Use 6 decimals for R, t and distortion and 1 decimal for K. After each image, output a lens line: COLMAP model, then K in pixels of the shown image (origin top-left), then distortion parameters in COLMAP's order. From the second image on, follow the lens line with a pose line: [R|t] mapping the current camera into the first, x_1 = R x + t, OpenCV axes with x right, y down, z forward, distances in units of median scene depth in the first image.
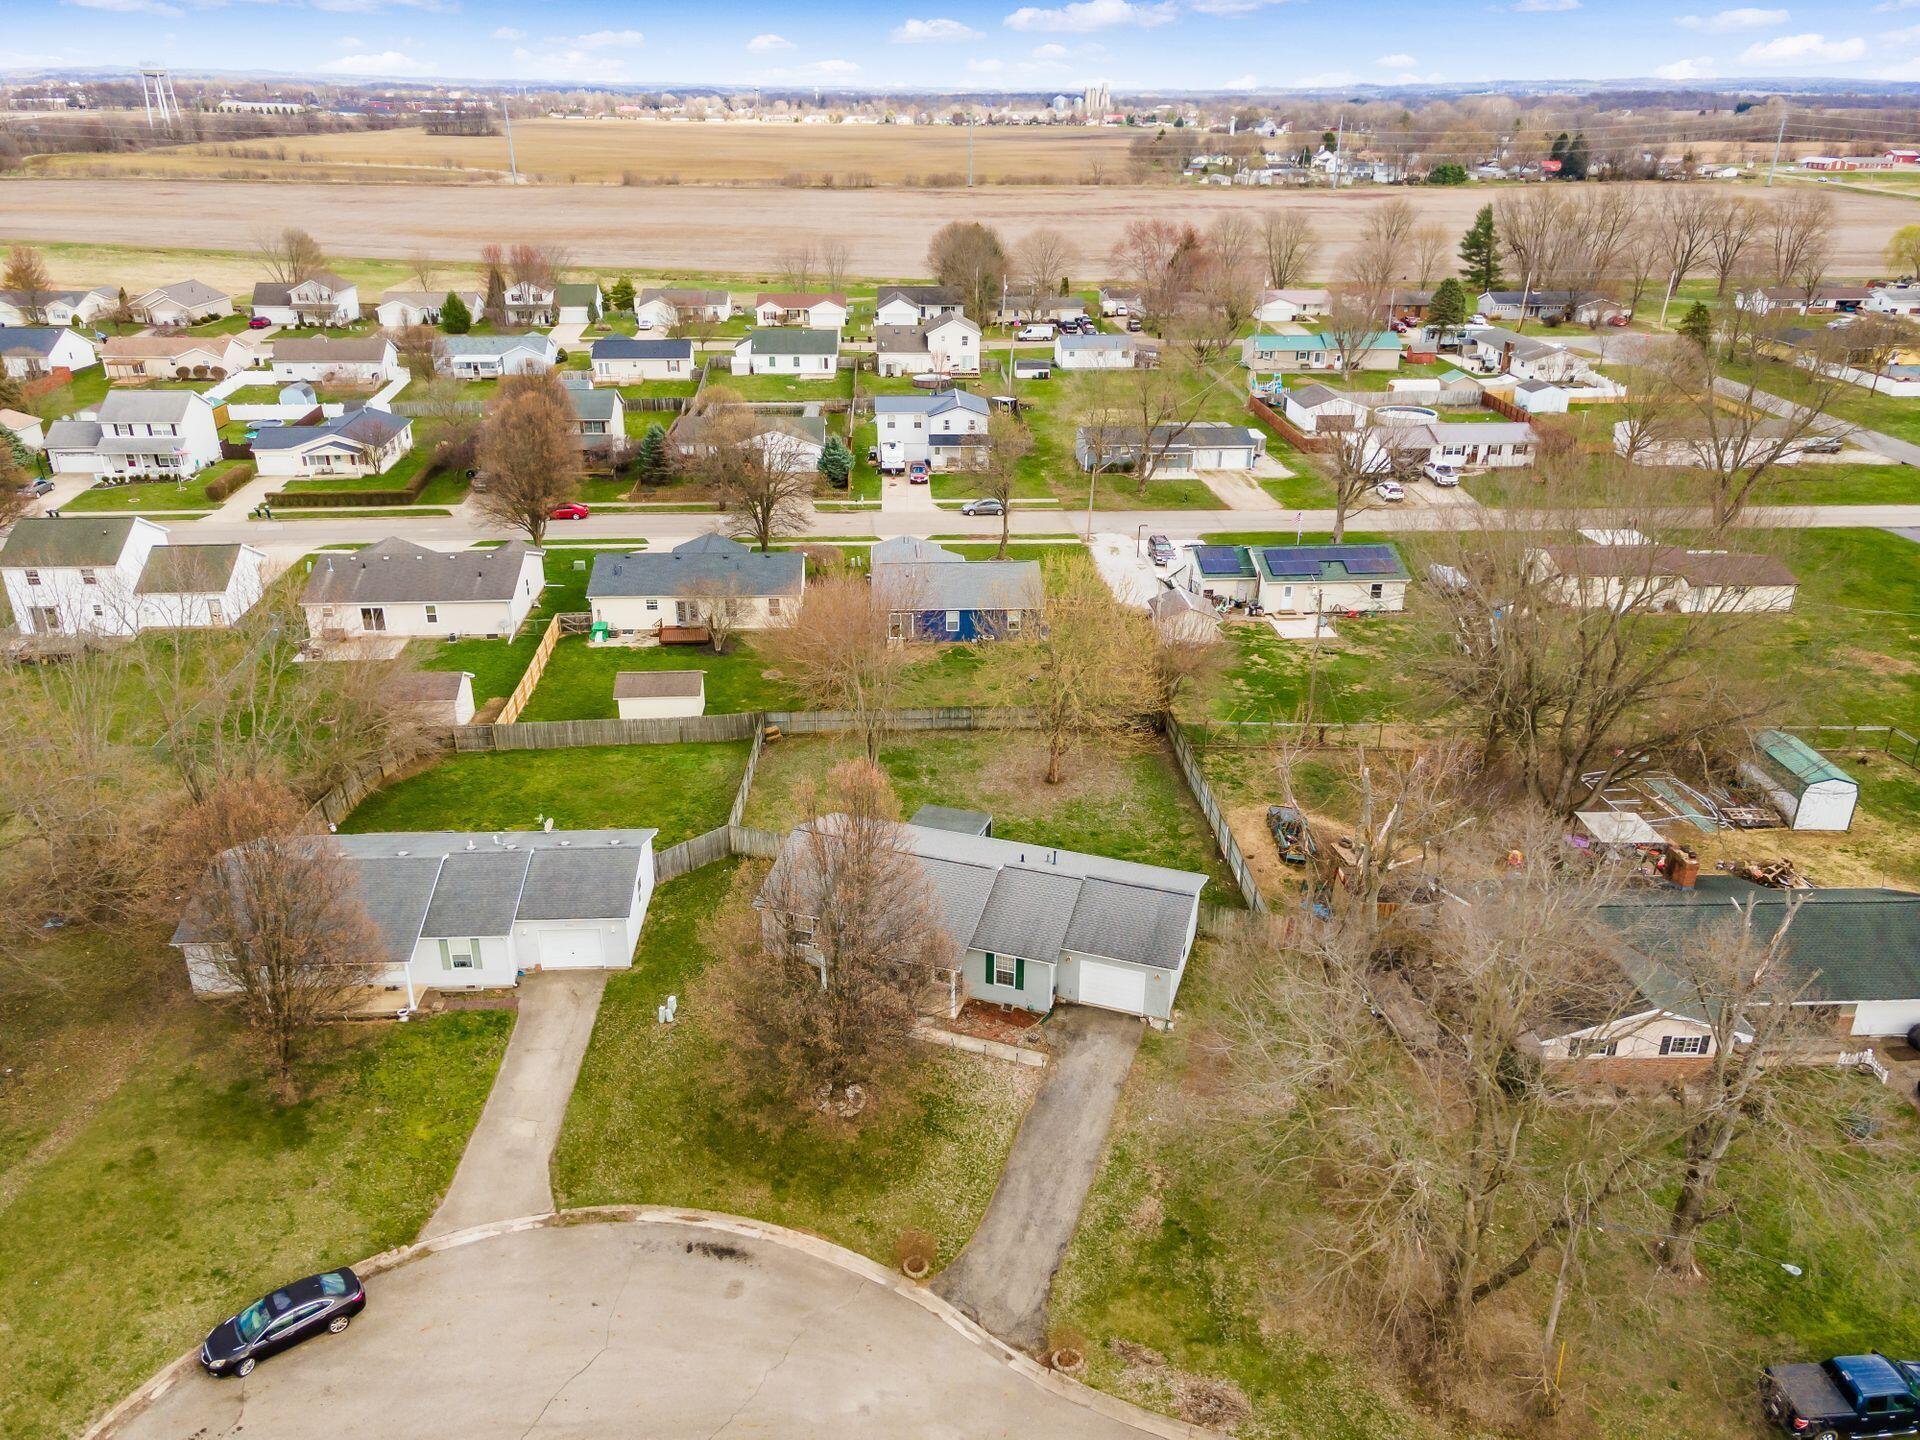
lens RADIAL K [[1417.8, 0, 960.0], [0, 1417.8, 720.0], [0, 0, 1]] dist [0.042132, -0.002663]
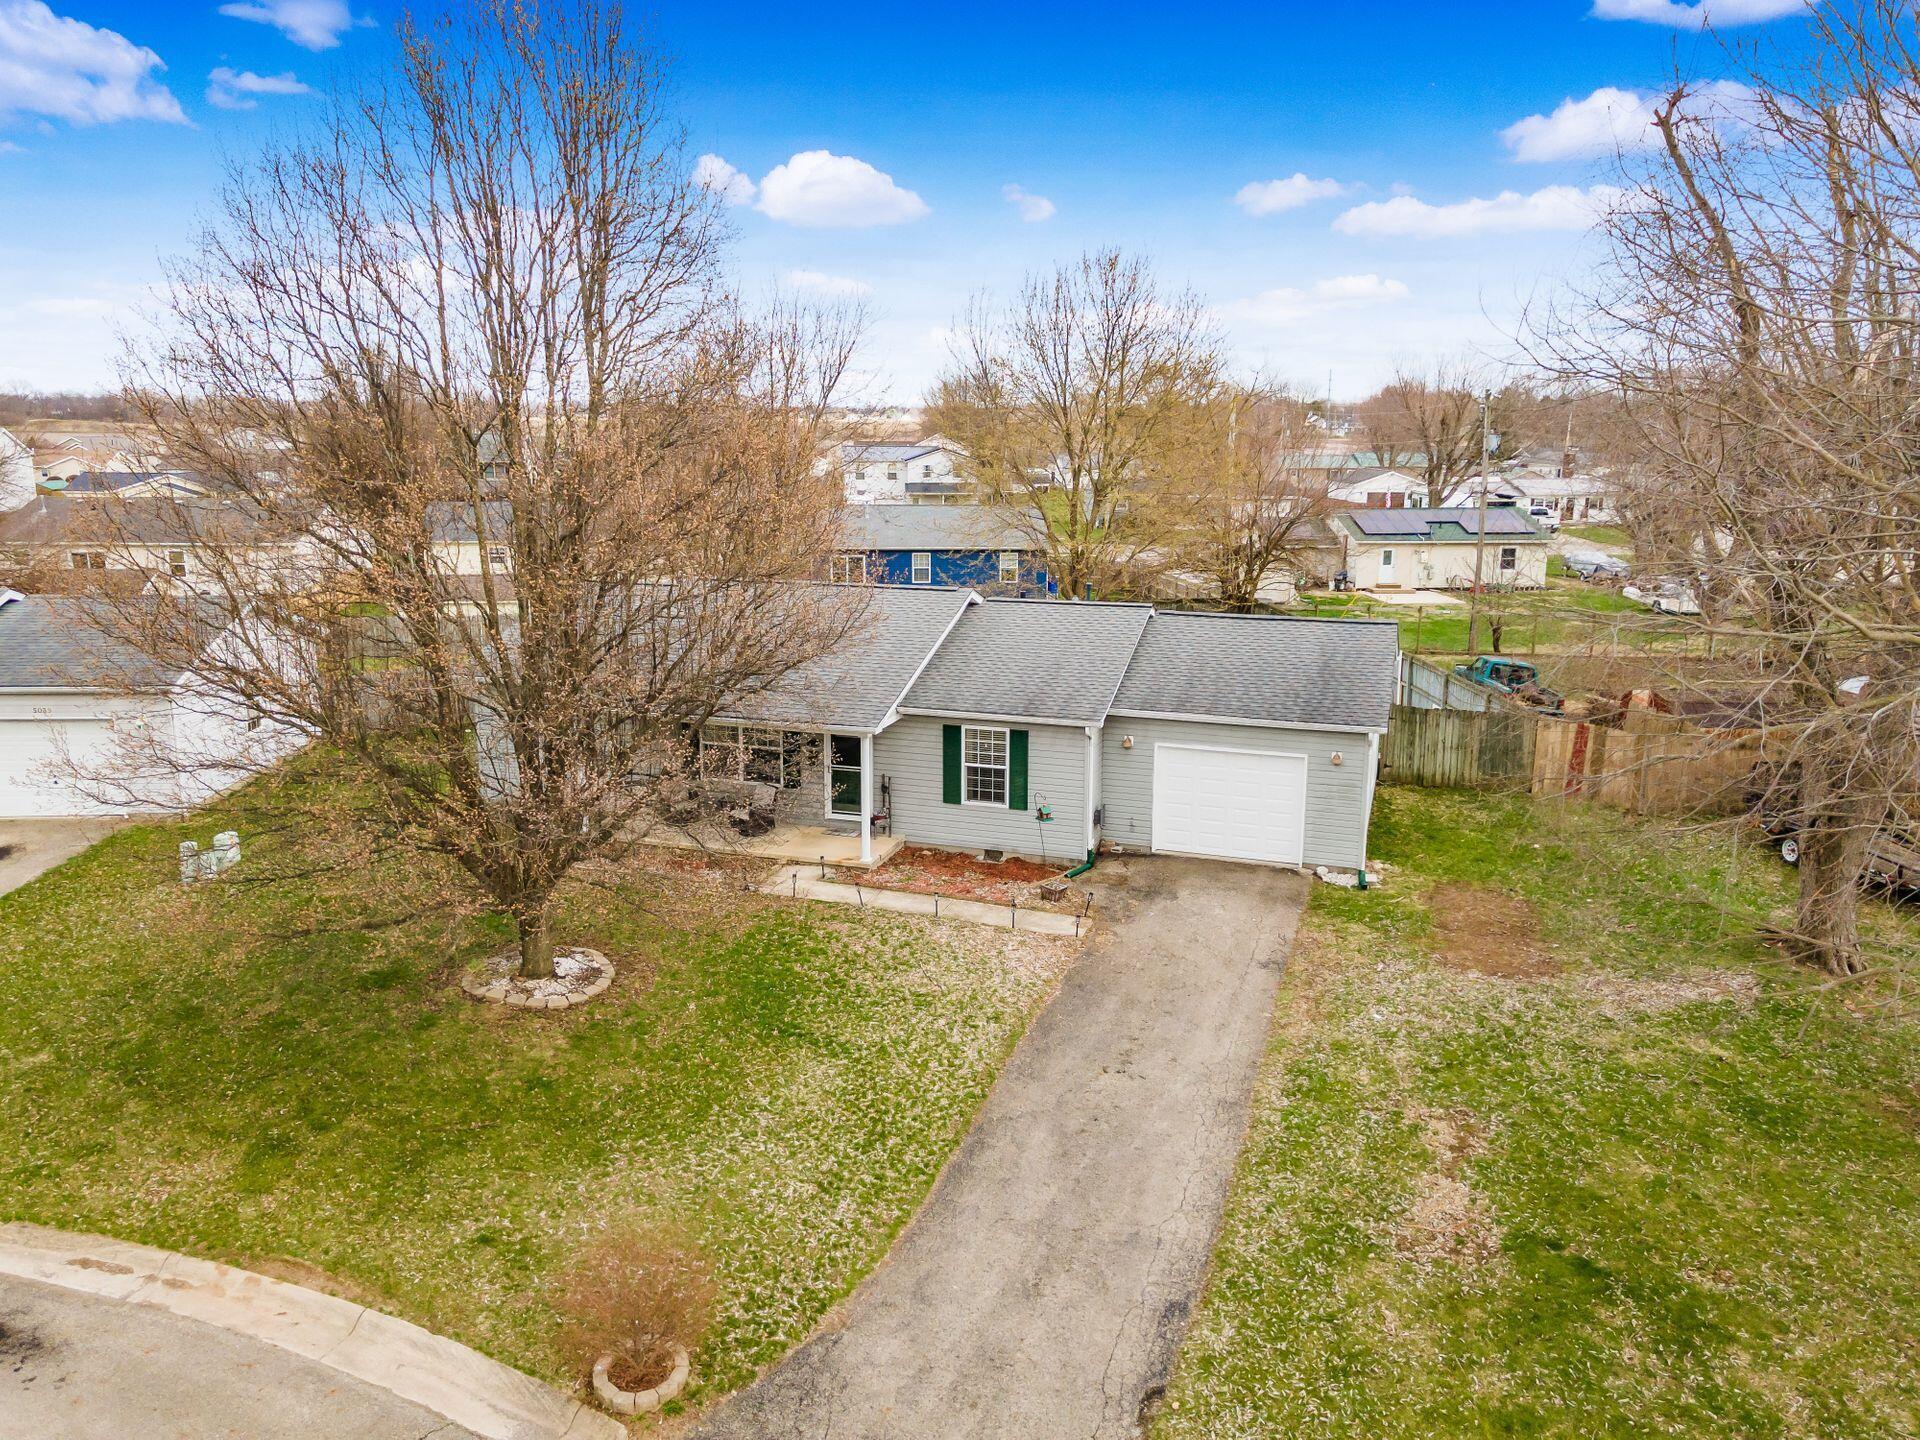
lens RADIAL K [[1393.3, 0, 960.0], [0, 1393.3, 720.0], [0, 0, 1]] dist [0.052673, 0.000279]
pose [[0.999996, -0.002669, -0.000703, 0.025141], [0.002456, 0.976817, -0.214061, 0.267878], [0.001258, 0.214059, 0.976820, 0.596657]]
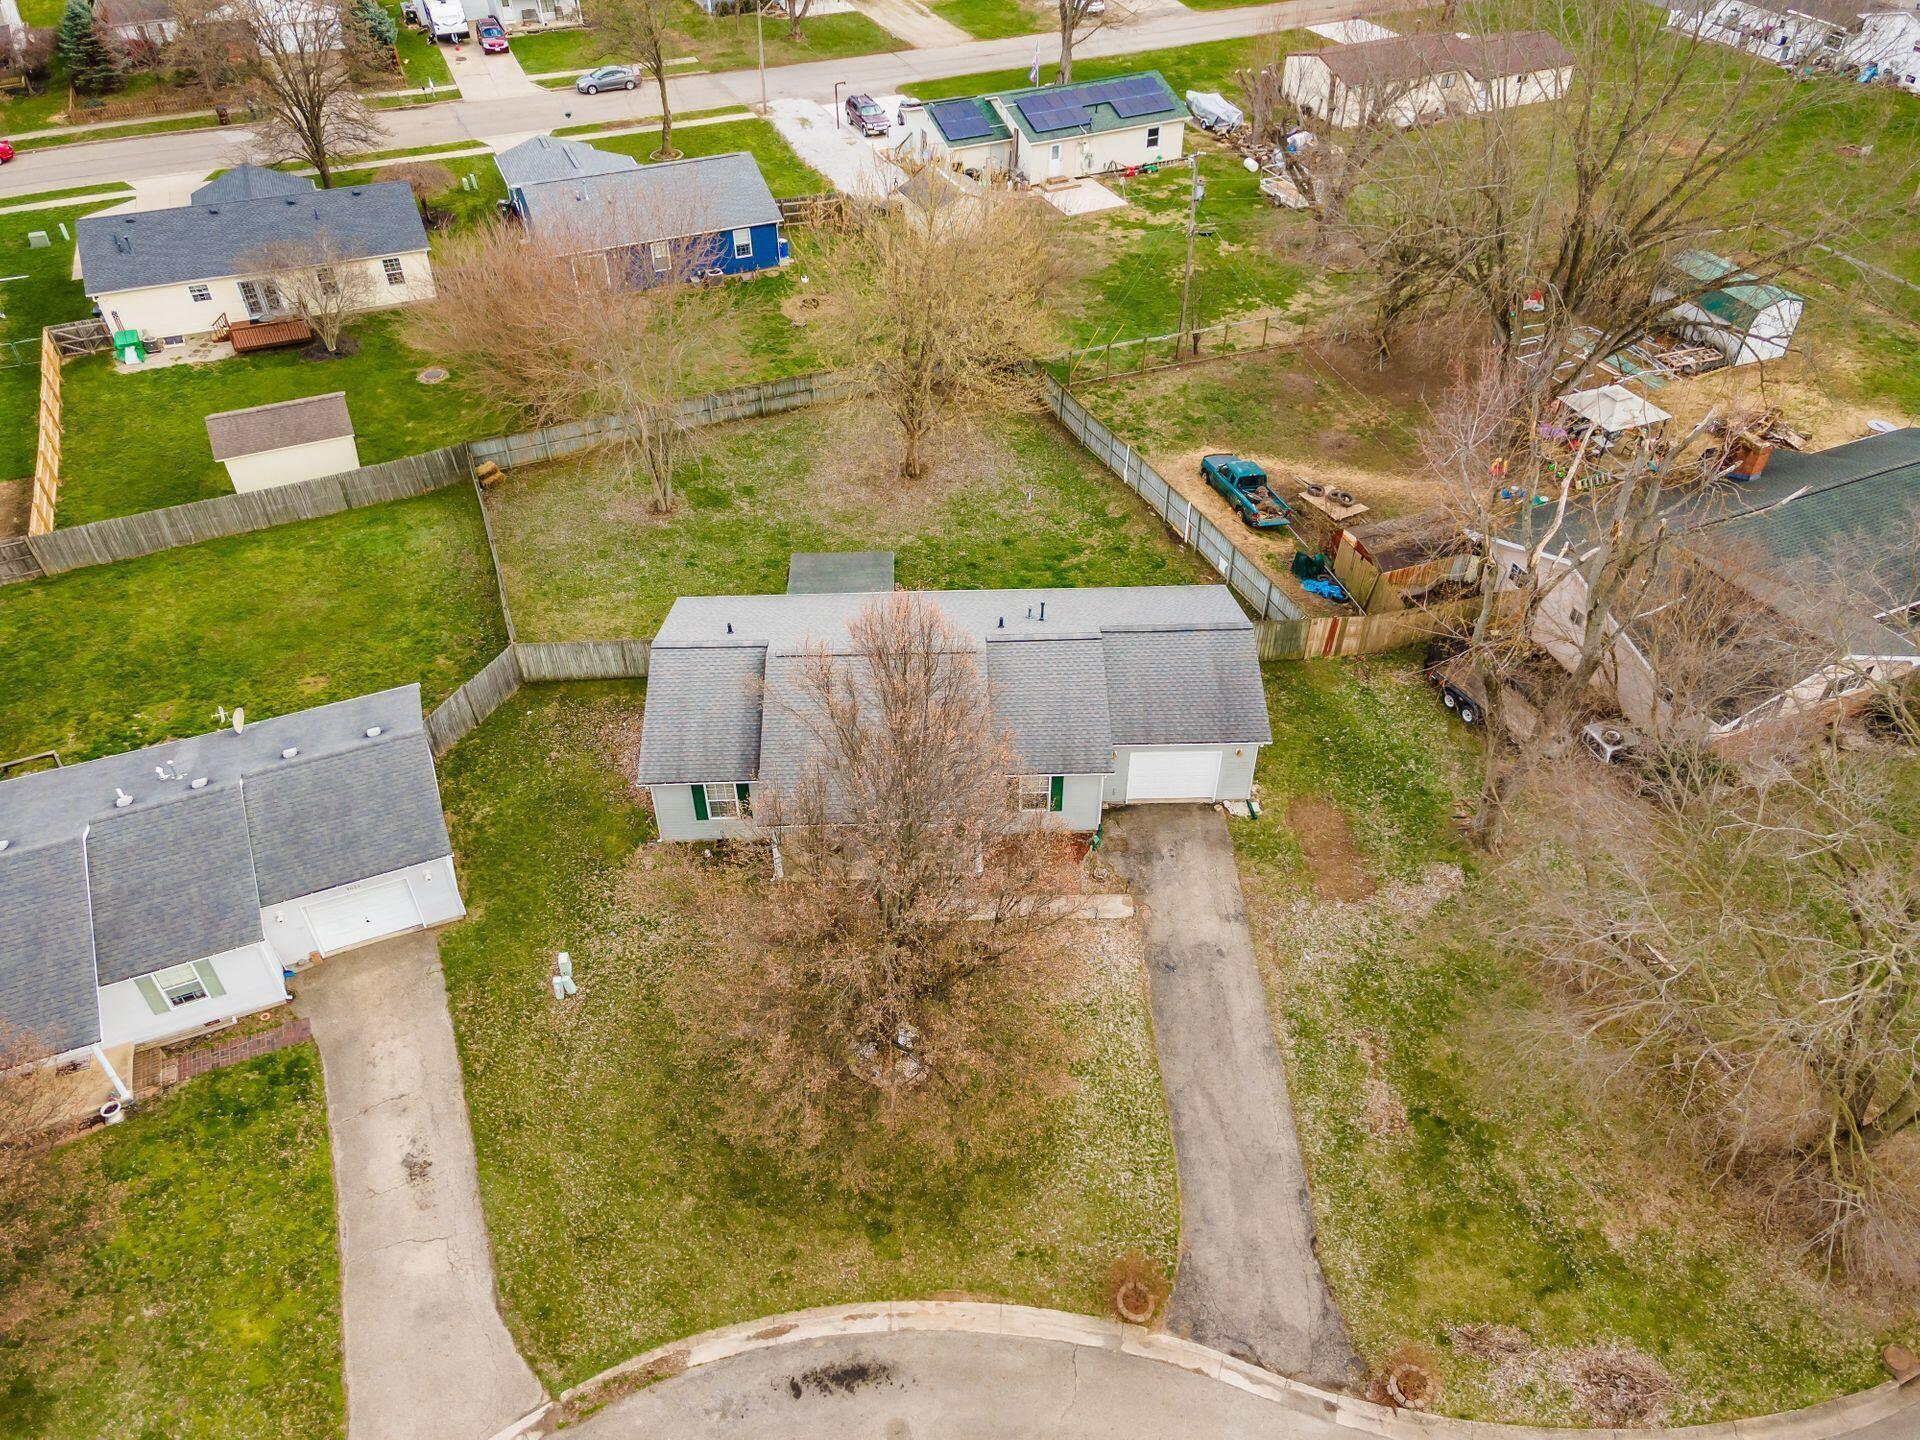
lens RADIAL K [[1393.3, 0, 960.0], [0, 1393.3, 720.0], [0, 0, 1]] dist [0.052673, 0.000279]
pose [[0.937489, -0.235463, 0.256266, -0.180281], [0.151438, 0.939001, 0.308777, -0.080357], [-0.313339, -0.250666, 0.915961, 0.404227]]
